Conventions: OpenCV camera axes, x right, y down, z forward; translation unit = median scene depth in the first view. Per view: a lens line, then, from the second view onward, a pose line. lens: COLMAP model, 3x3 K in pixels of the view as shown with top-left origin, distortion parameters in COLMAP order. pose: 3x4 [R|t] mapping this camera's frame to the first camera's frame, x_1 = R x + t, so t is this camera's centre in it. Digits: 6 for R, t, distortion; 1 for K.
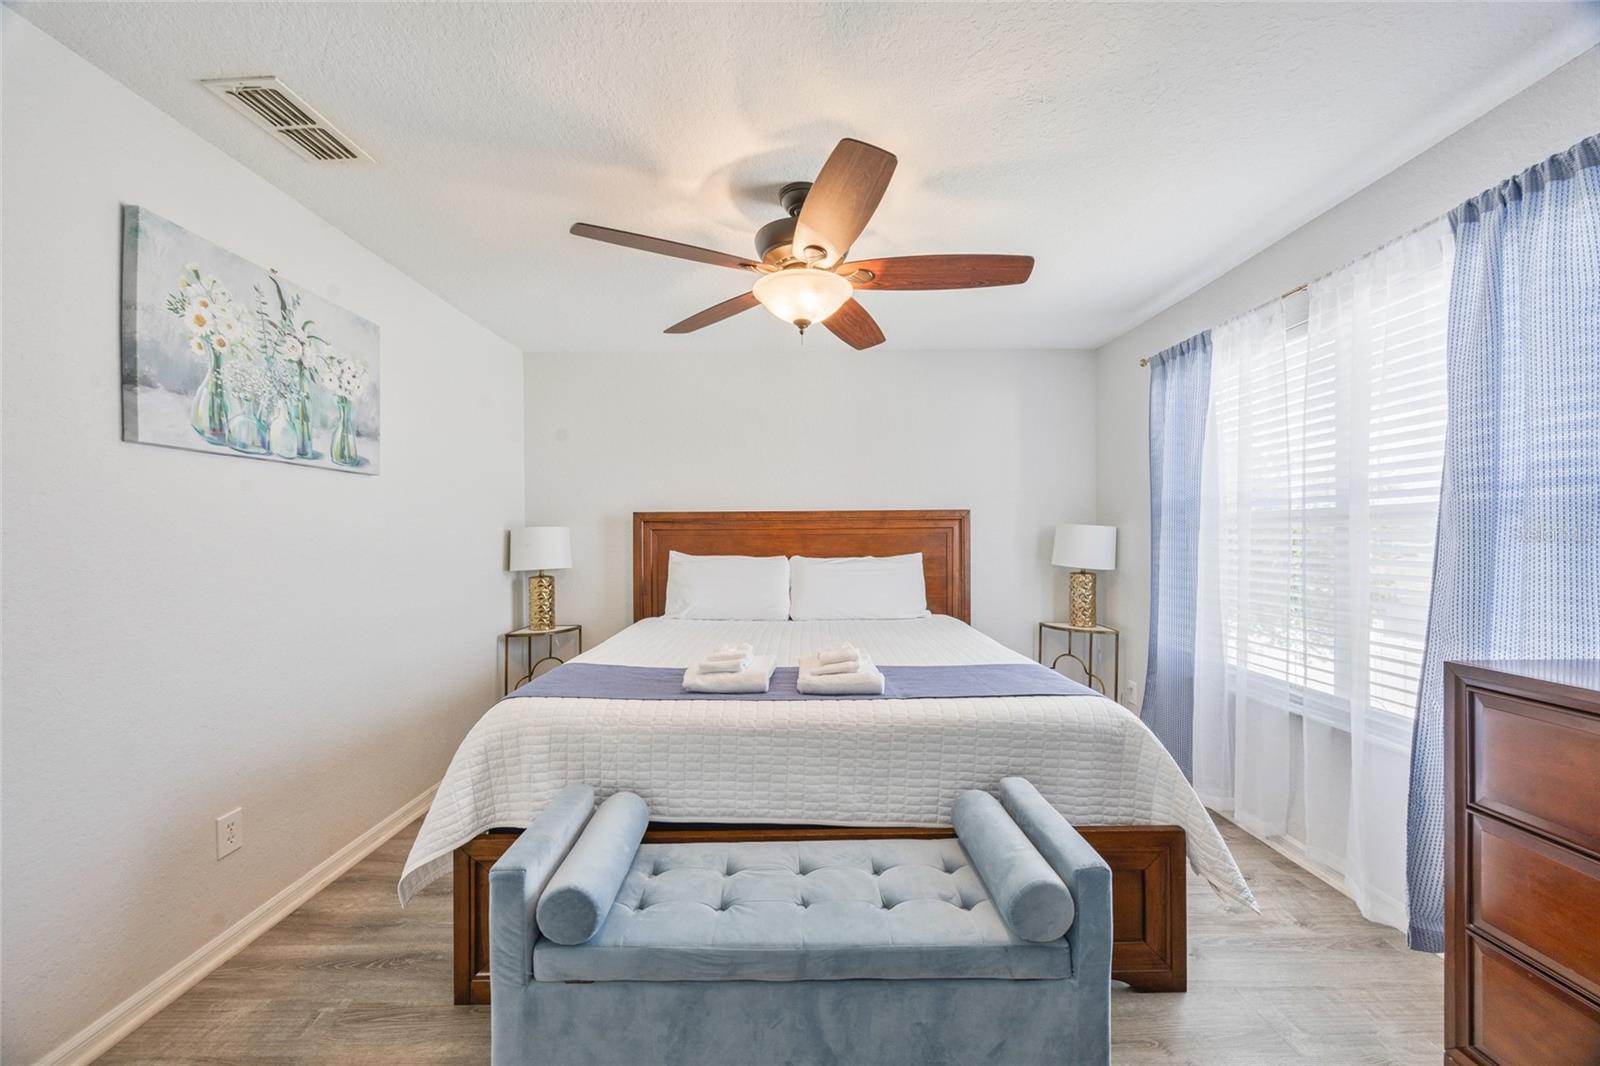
lens RADIAL K [[610.2, 0, 800.0], [0, 610.2, 529.7], [0, 0, 1]] dist [-0.001473, -0.000776]
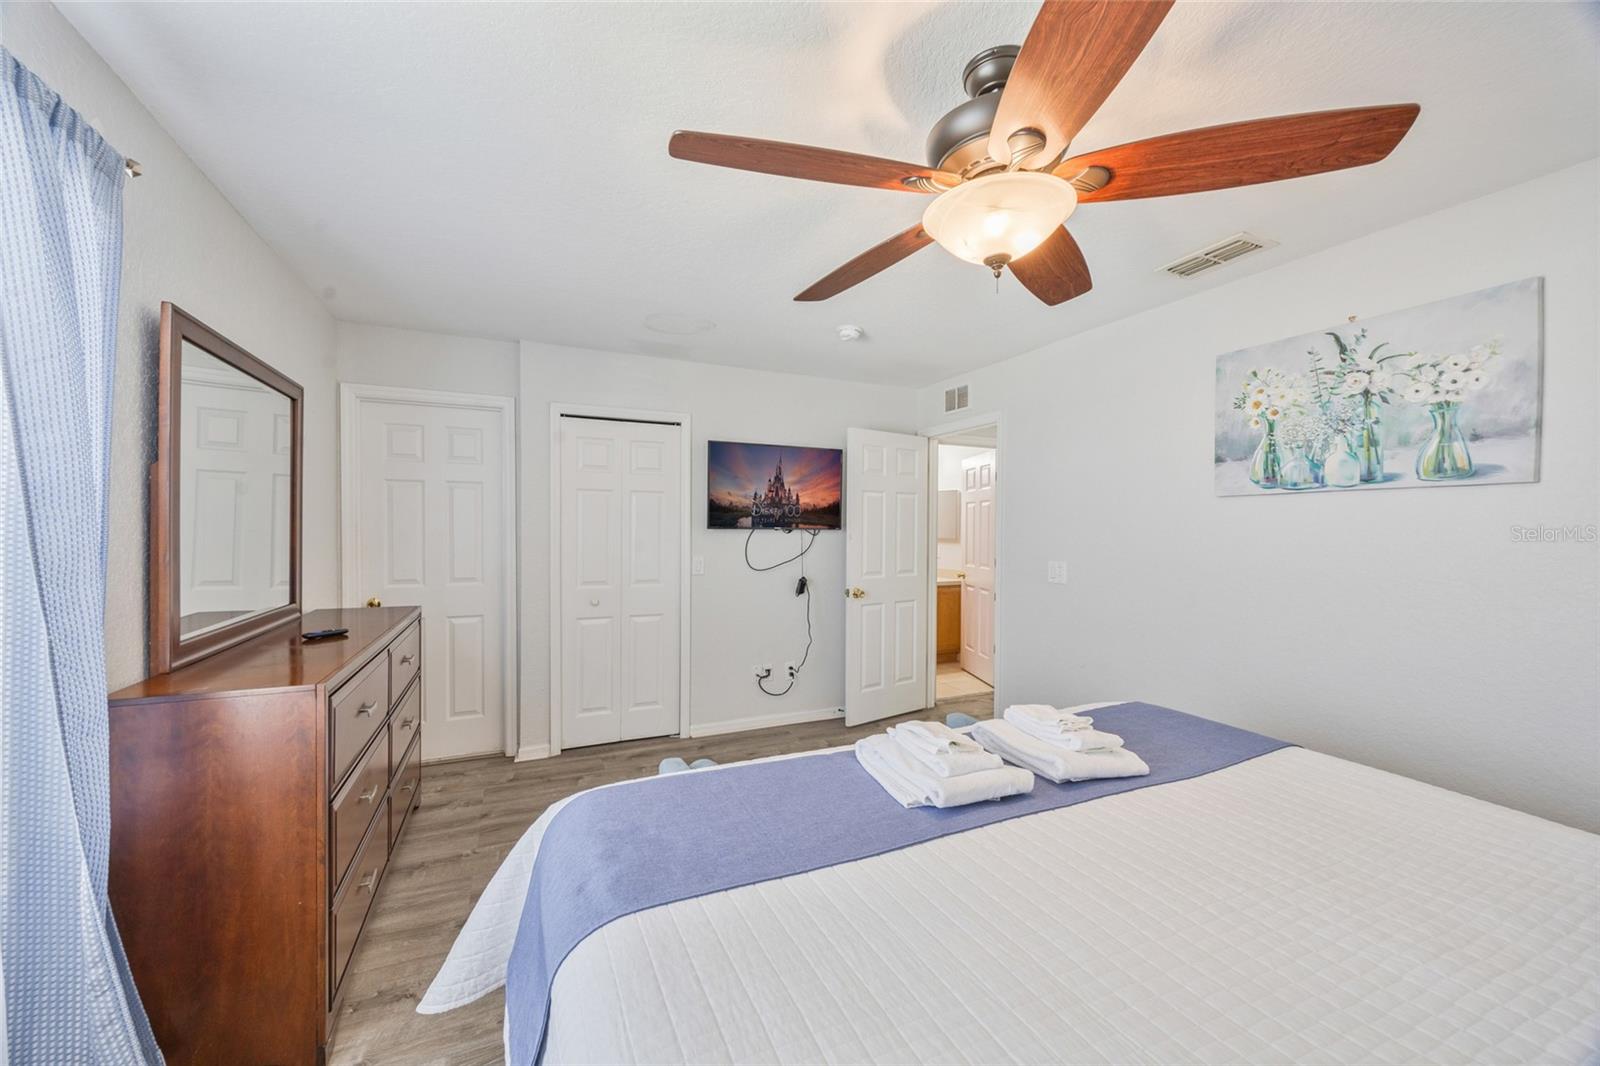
lens RADIAL K [[610.2, 0, 799.5], [0, 610.2, 533.8], [0, 0, 1]] dist [-0.001473, -0.000776]
pose [[-0.913929, 0.002364, -0.405866, 0.498979], [0.001409, 0.999995, 0.002651, -0.036690], [0.405871, 0.001850, -0.913929, 1.591770]]
